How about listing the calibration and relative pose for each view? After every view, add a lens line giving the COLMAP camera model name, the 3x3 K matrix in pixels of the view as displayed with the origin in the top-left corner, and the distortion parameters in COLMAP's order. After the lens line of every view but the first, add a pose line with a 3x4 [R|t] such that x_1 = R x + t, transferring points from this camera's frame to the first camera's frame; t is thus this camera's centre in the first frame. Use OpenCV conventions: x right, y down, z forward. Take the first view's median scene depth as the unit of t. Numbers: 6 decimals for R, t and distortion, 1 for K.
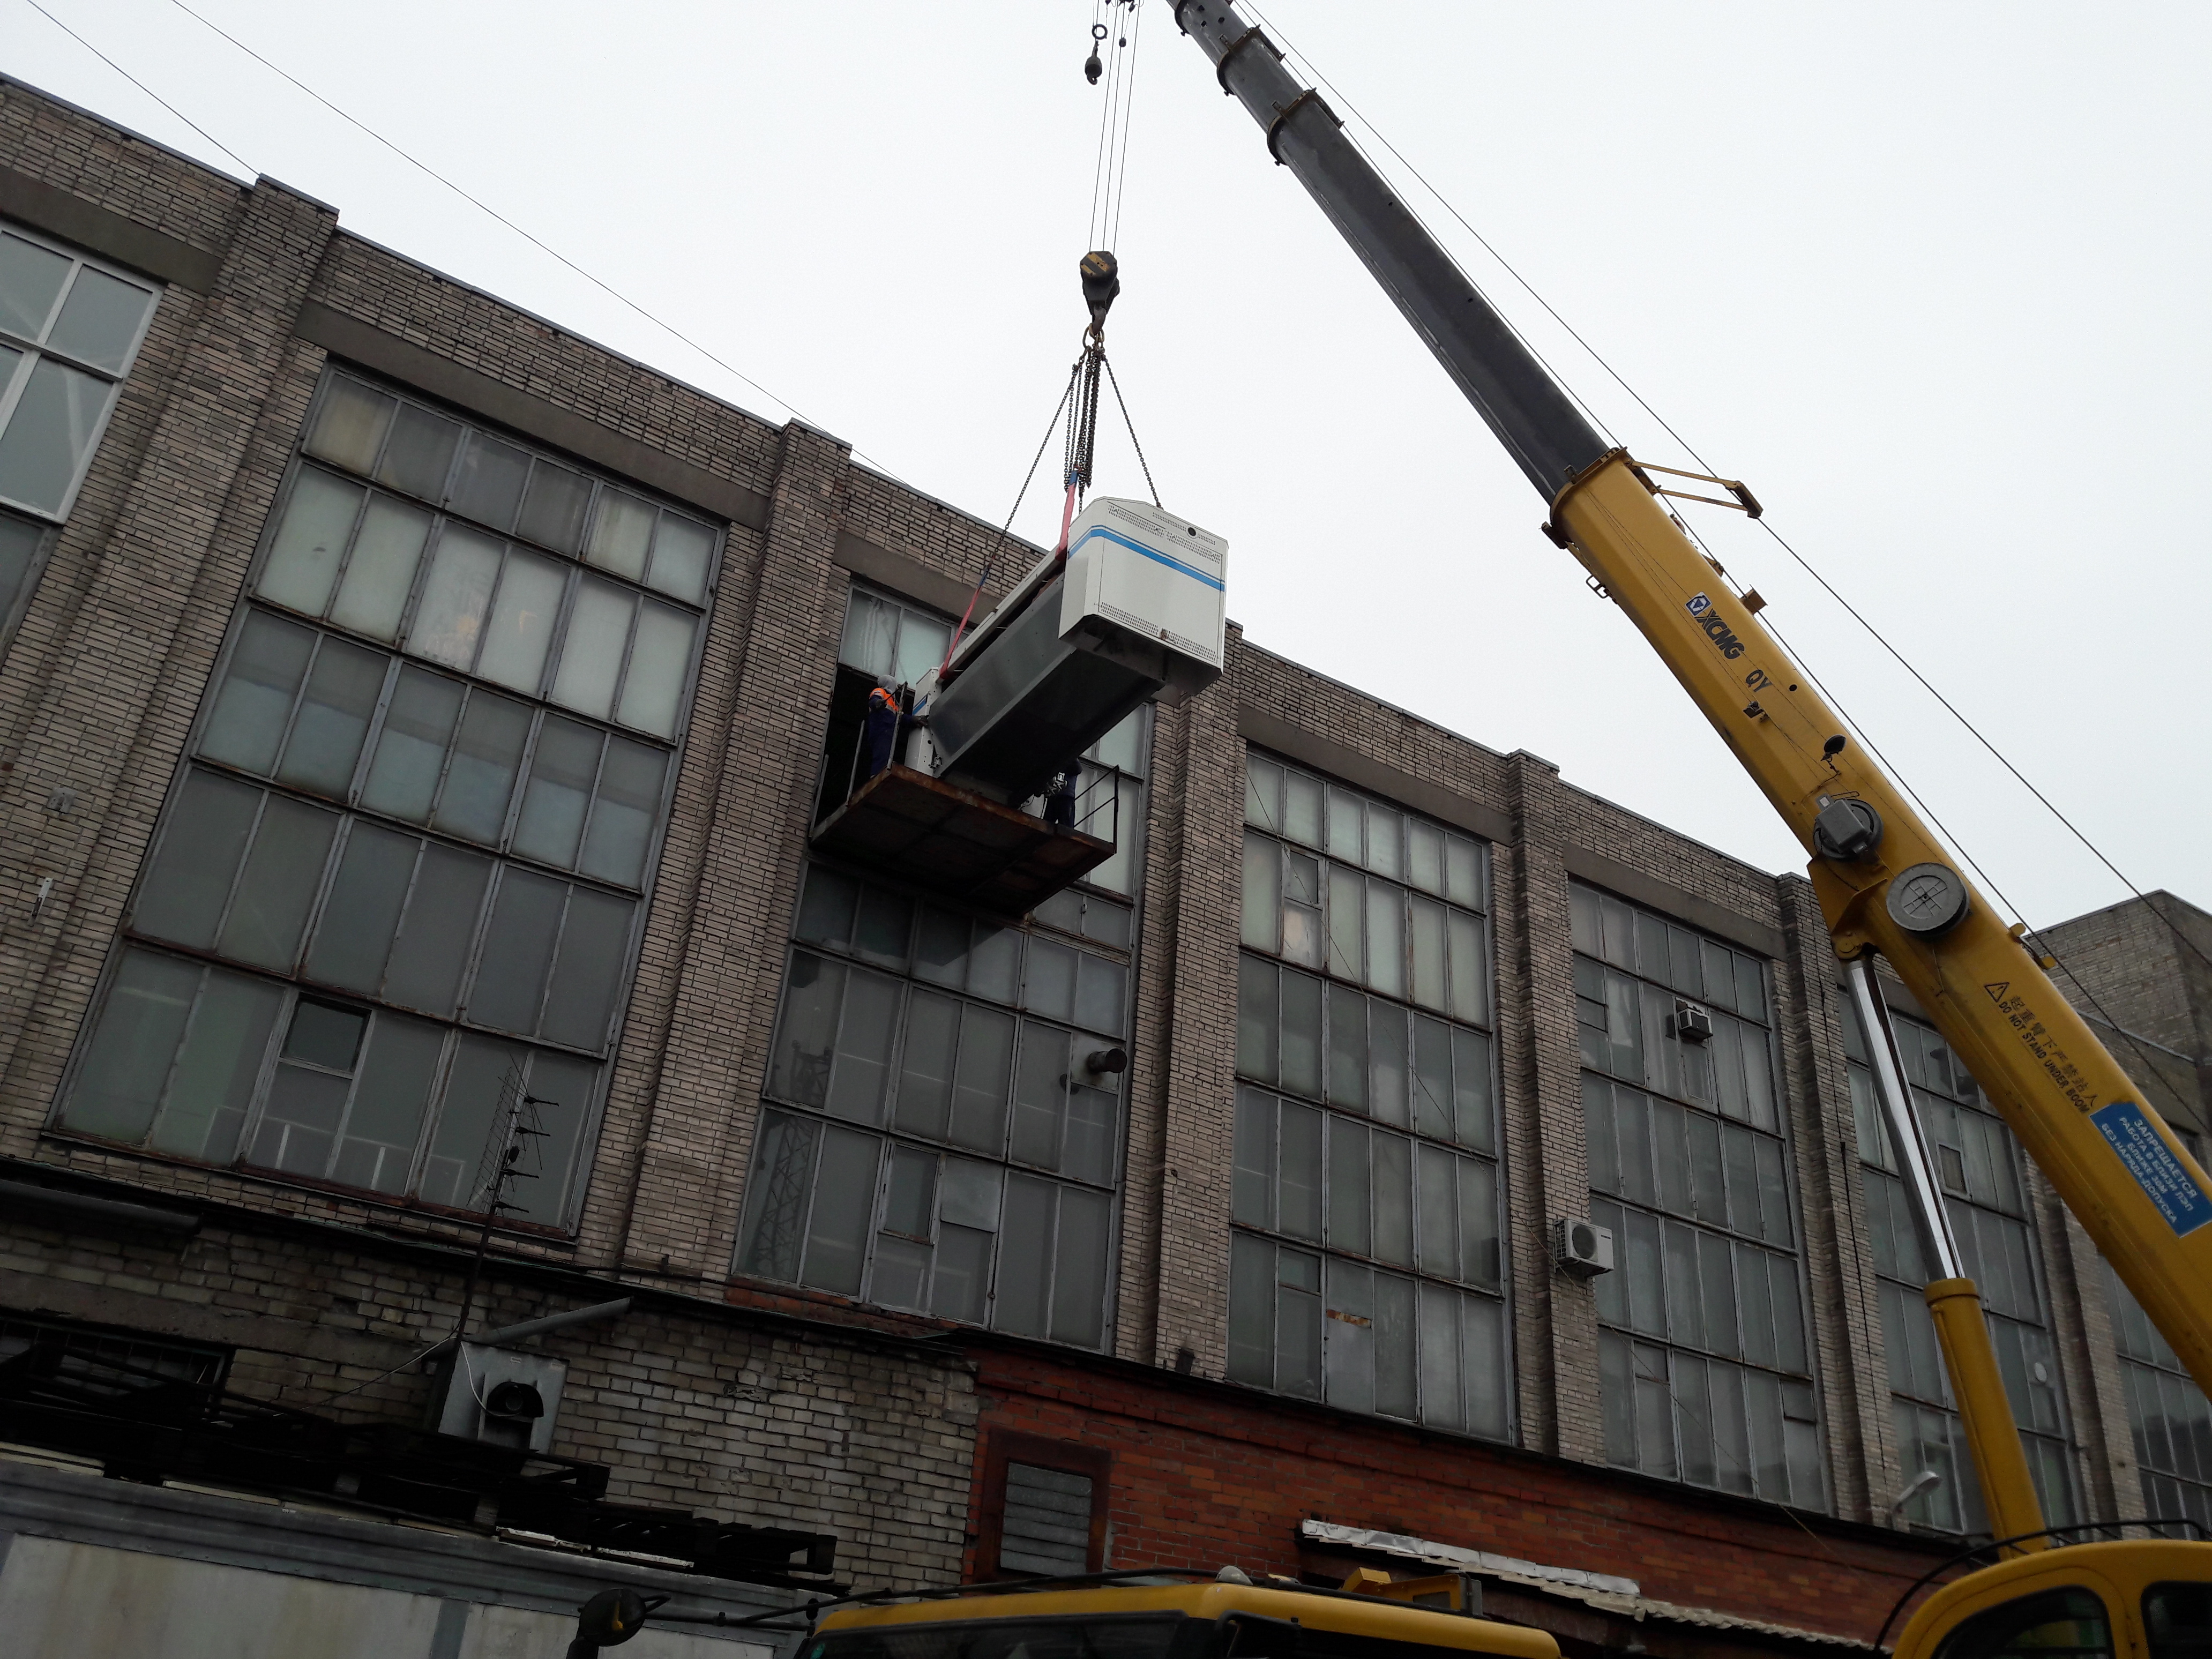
lens RADIAL K [[1779.1, 0, 1075.5], [0, 1779.1, 816.0], [0, 0, 1]] dist [0.084541, -0.159119]
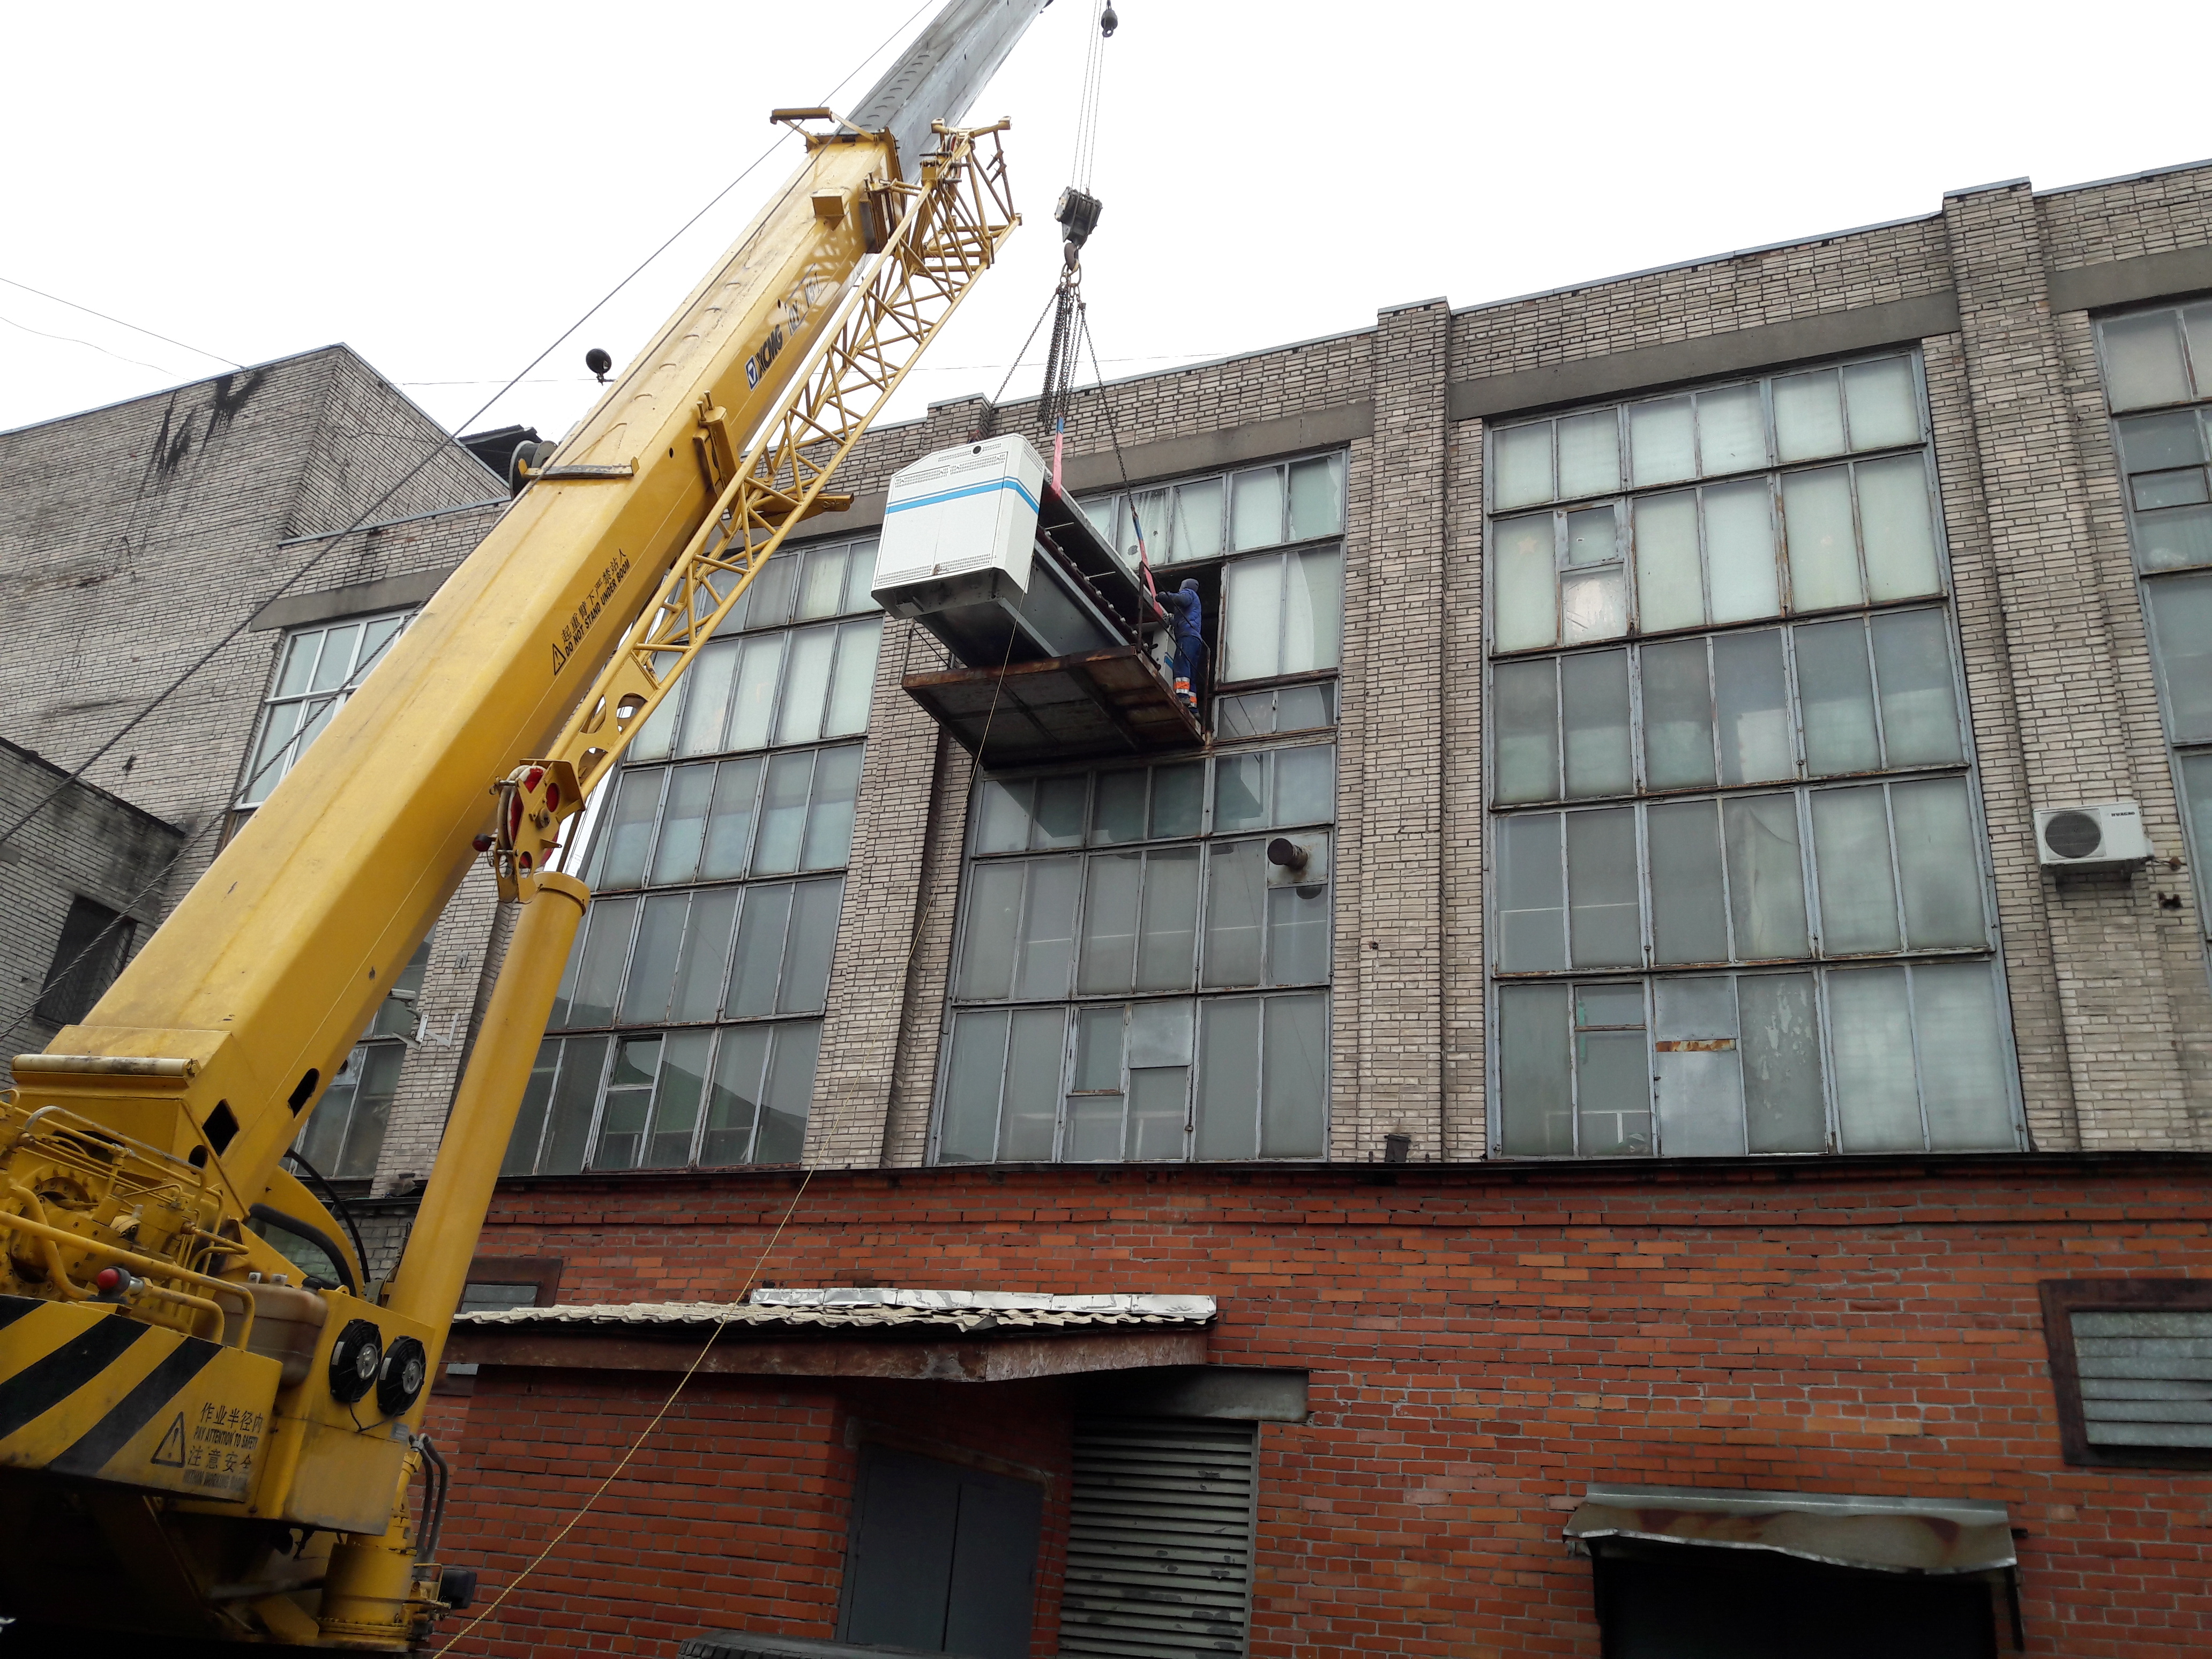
lens RADIAL K [[1768.1, 0, 1106.0], [0, 1768.1, 829.5], [0, 0, 1]] dist [0.127885, -0.242910]
pose [[0.570088, -0.356242, -0.740332, 0.661002], [0.358244, 0.918713, -0.166214, 0.252977], [0.739365, -0.170464, 0.651369, 0.362393]]
